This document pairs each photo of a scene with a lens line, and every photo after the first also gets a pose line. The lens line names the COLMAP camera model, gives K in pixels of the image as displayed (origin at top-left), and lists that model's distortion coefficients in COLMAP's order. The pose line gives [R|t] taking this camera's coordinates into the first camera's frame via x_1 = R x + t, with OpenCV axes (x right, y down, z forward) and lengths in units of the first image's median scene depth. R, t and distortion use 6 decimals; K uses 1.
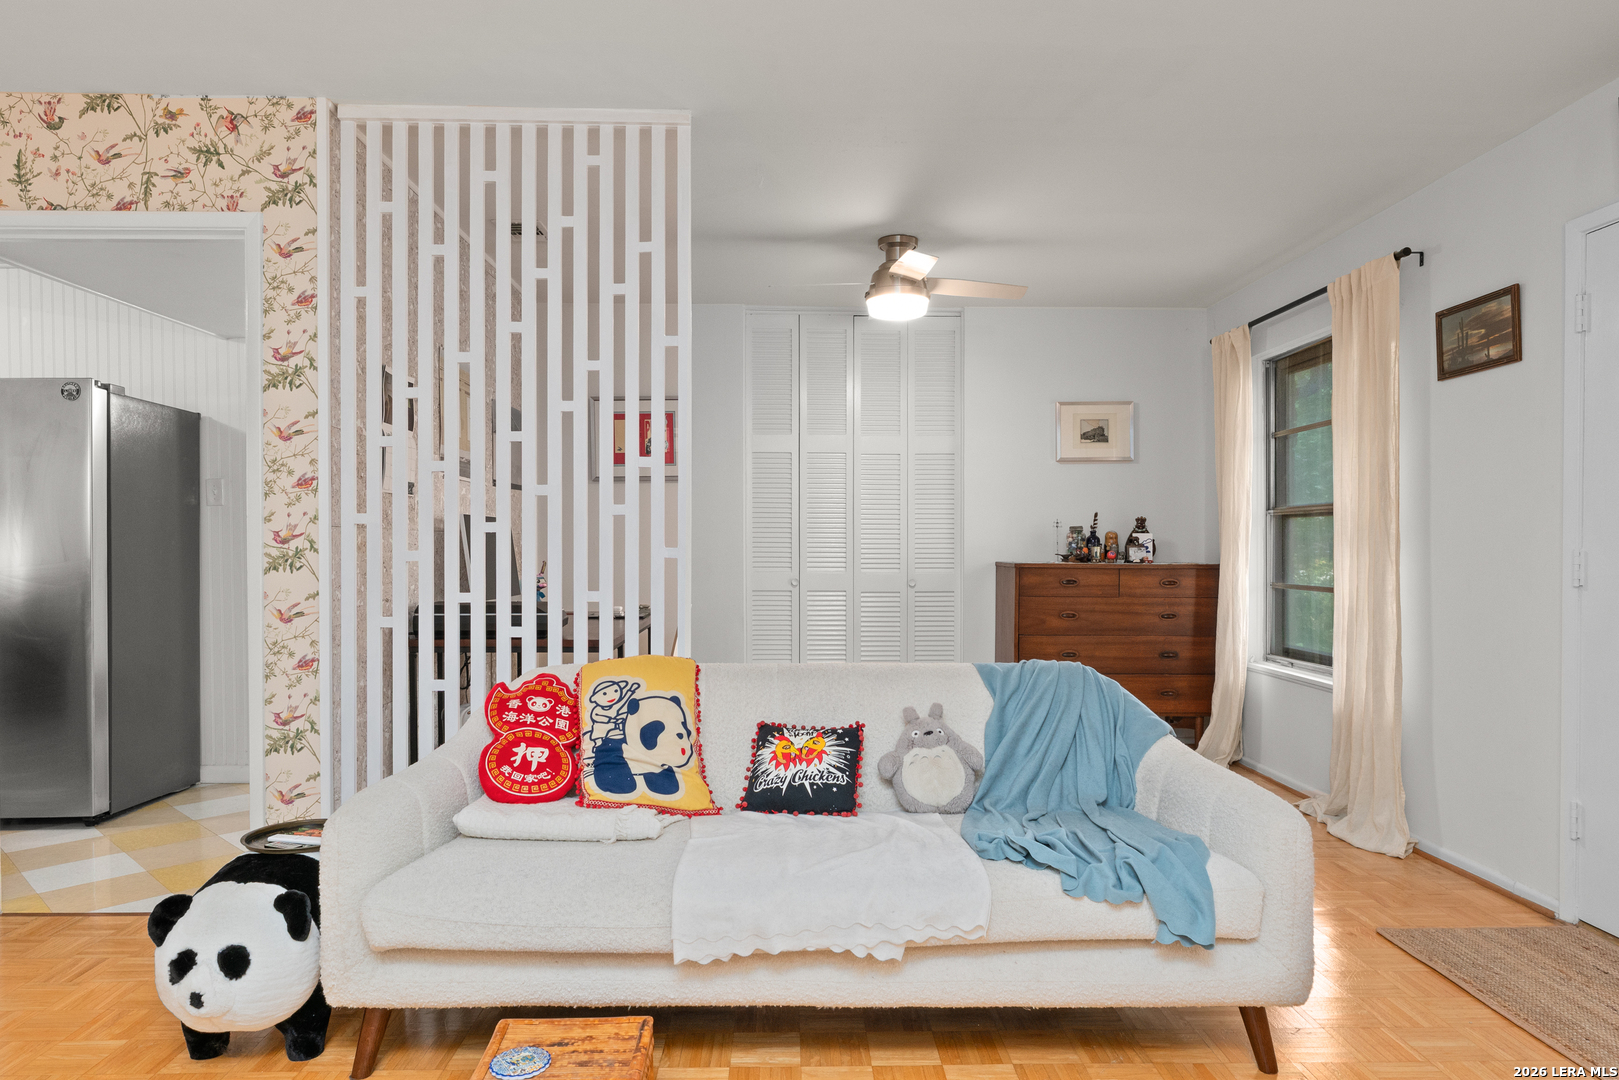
lens RADIAL K [[1005.0, 0, 842.8], [0, 1005.0, 554.4], [0, 0, 1]] dist [-0.006726, 0.005416]
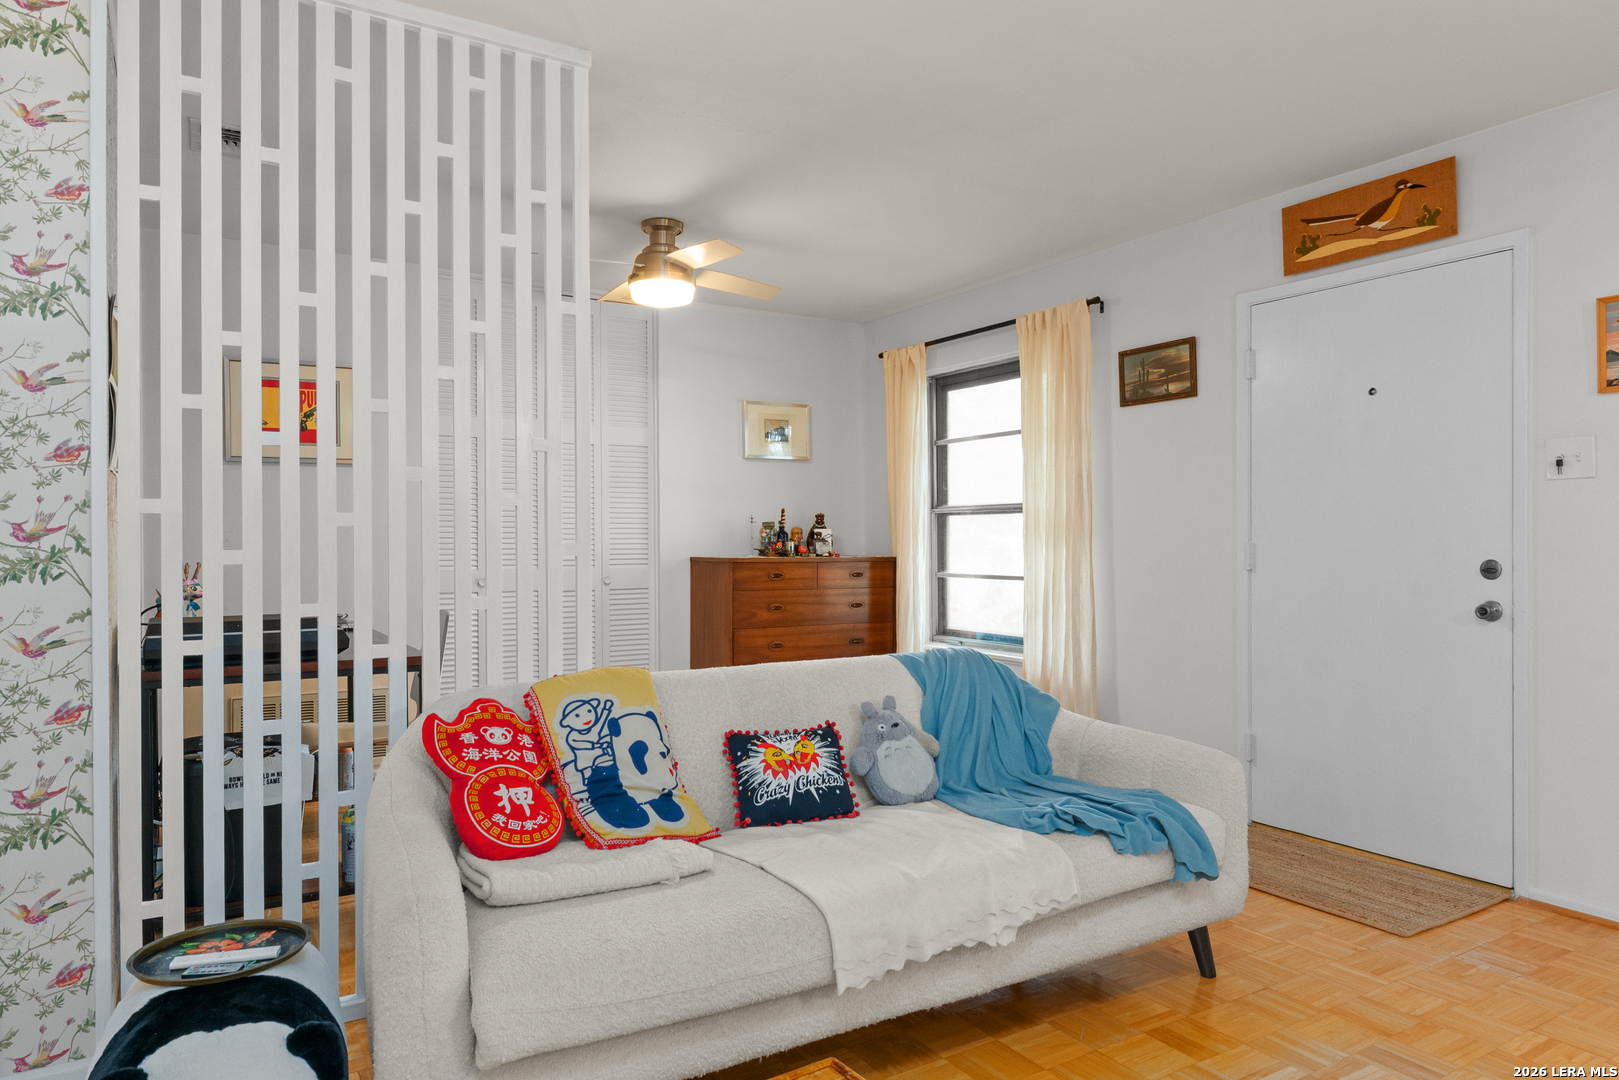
lens RADIAL K [[1005.0, 0, 827.0], [0, 1005.0, 535.2], [0, 0, 1]] dist [-0.006726, 0.005416]
pose [[0.864695, -0.000856, 0.502297, -0.382204], [0.007854, 0.999899, -0.011816, -0.002262], [-0.502236, 0.014162, 0.864615, 0.120543]]
